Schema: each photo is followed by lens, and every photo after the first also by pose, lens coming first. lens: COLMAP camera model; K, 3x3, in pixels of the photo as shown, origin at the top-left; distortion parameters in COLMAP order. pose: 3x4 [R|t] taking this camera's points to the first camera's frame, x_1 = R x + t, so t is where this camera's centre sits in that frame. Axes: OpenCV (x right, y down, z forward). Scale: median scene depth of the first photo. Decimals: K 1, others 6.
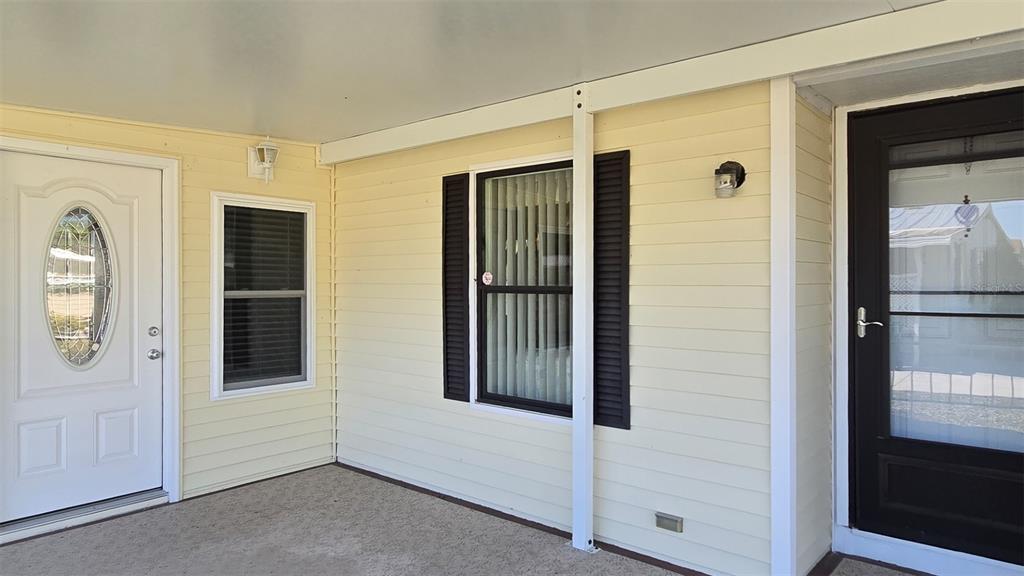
lens RADIAL K [[642.6, 0, 511.9], [0, 642.6, 285.1], [0, 0, 1]] dist [-0.019938, 0.001387]
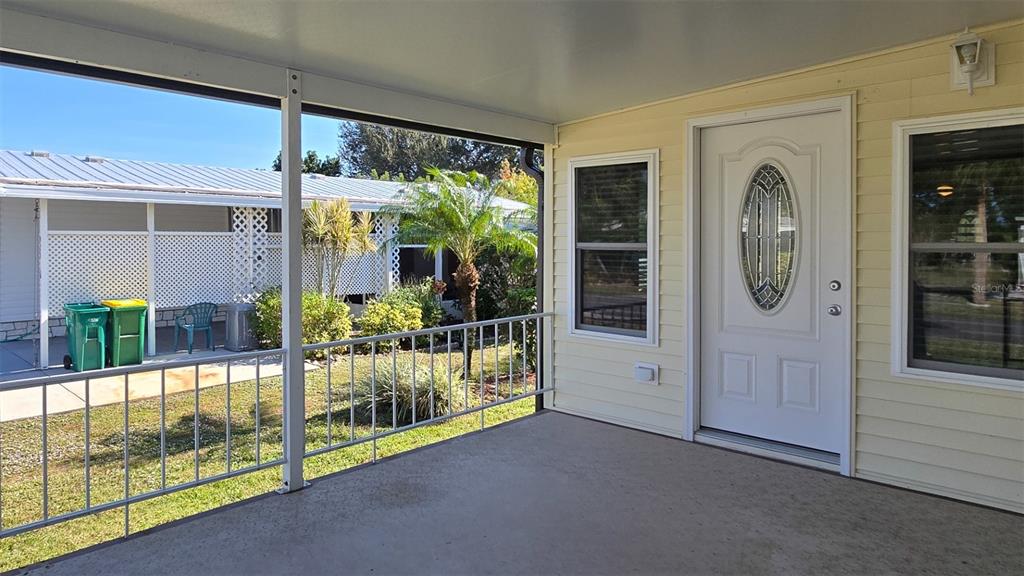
lens RADIAL K [[658.9, 0, 468.0], [0, 658.9, 252.0], [0, 0, 1]] dist [0.004379, 0.000318]
pose [[-0.087584, 0.020410, -0.995948, 0.448506], [0.006280, 0.999782, 0.019937, 0.000871], [0.996137, -0.004508, -0.087693, 0.554421]]
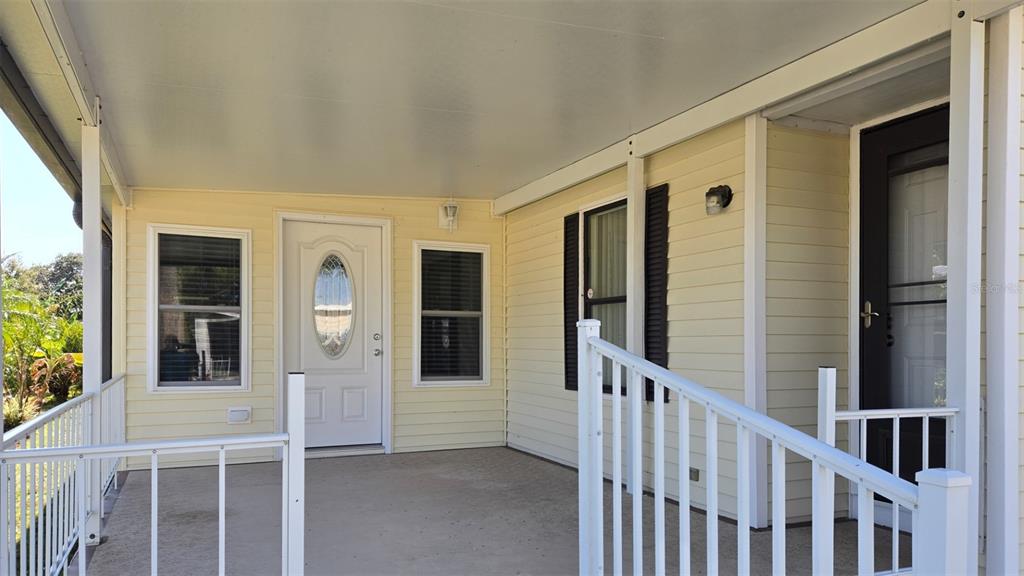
lens RADIAL K [[706.7, 0, 500.9], [0, 706.7, 353.9], [0, 0, 1]] dist [0.001640, 0.000988]
pose [[0.895121, 0.006649, -0.445774, 0.426142], [-0.003221, 0.999959, 0.008446, 0.097423], [0.445812, -0.006125, 0.895106, -0.336317]]
